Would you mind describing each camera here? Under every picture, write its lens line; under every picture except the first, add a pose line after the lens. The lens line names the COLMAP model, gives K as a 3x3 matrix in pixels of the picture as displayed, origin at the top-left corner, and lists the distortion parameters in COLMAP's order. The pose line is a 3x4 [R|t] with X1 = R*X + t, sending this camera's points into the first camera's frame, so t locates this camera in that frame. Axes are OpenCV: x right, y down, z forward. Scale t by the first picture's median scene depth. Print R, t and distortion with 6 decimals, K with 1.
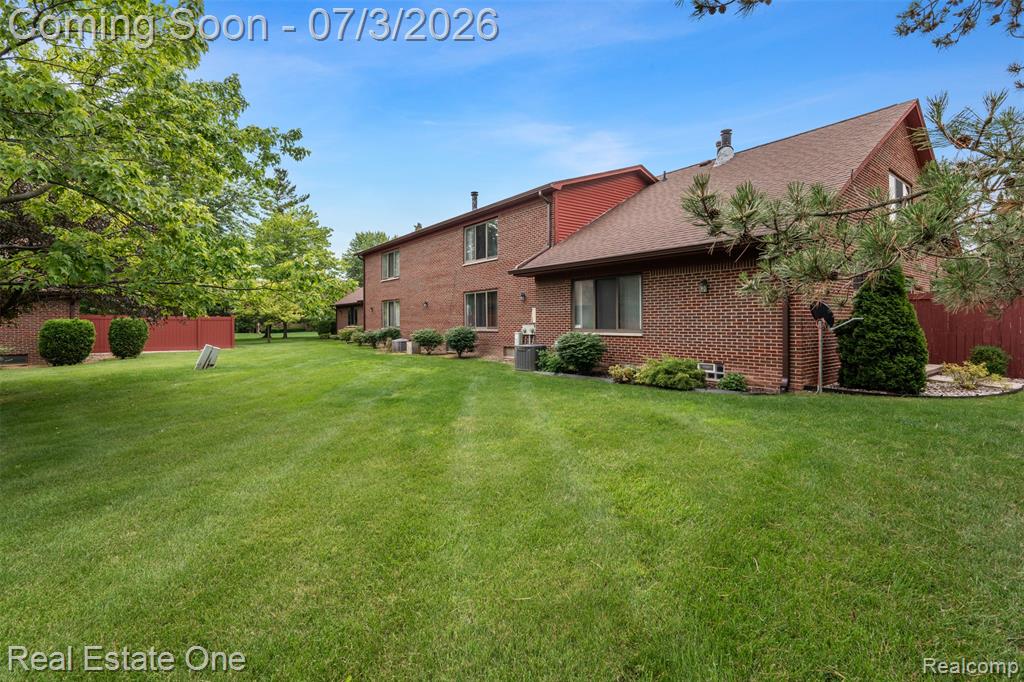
lens RADIAL K [[450.8, 0, 511.3], [0, 450.8, 336.5], [0, 0, 1]] dist [-0.005097, 0.001280]
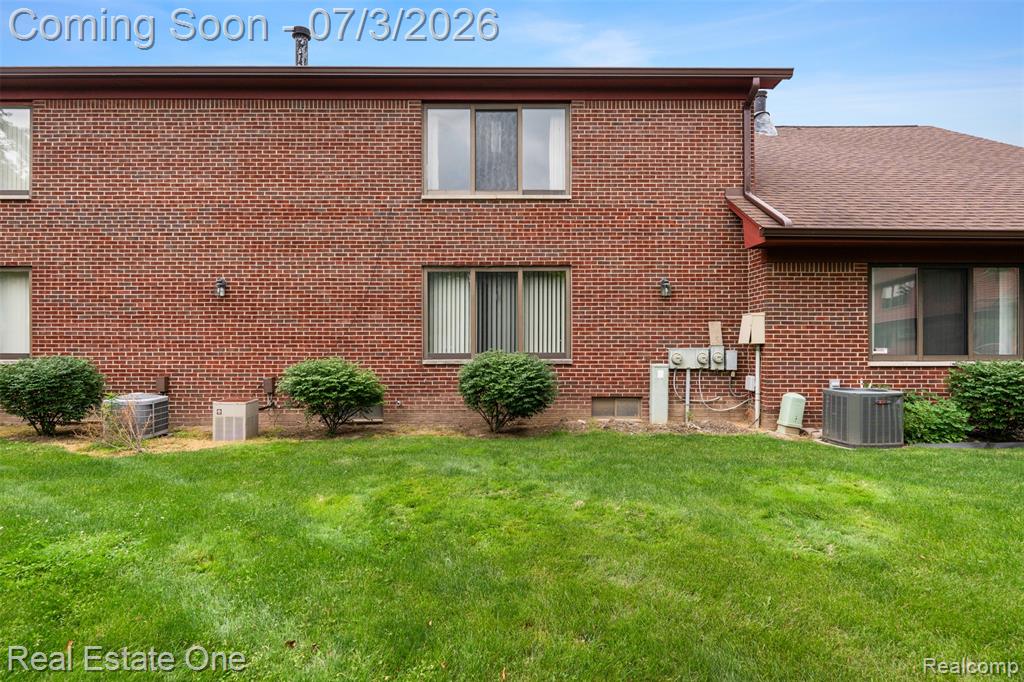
lens RADIAL K [[609.3, 0, 512.0], [0, 609.3, 342.8], [0, 0, 1]] dist [-0.003283, -0.000285]
pose [[0.631059, 0.006476, 0.775708, -0.562654], [0.018287, 0.999563, -0.023222, -0.019782], [-0.775519, 0.028840, 0.630665, 0.724709]]
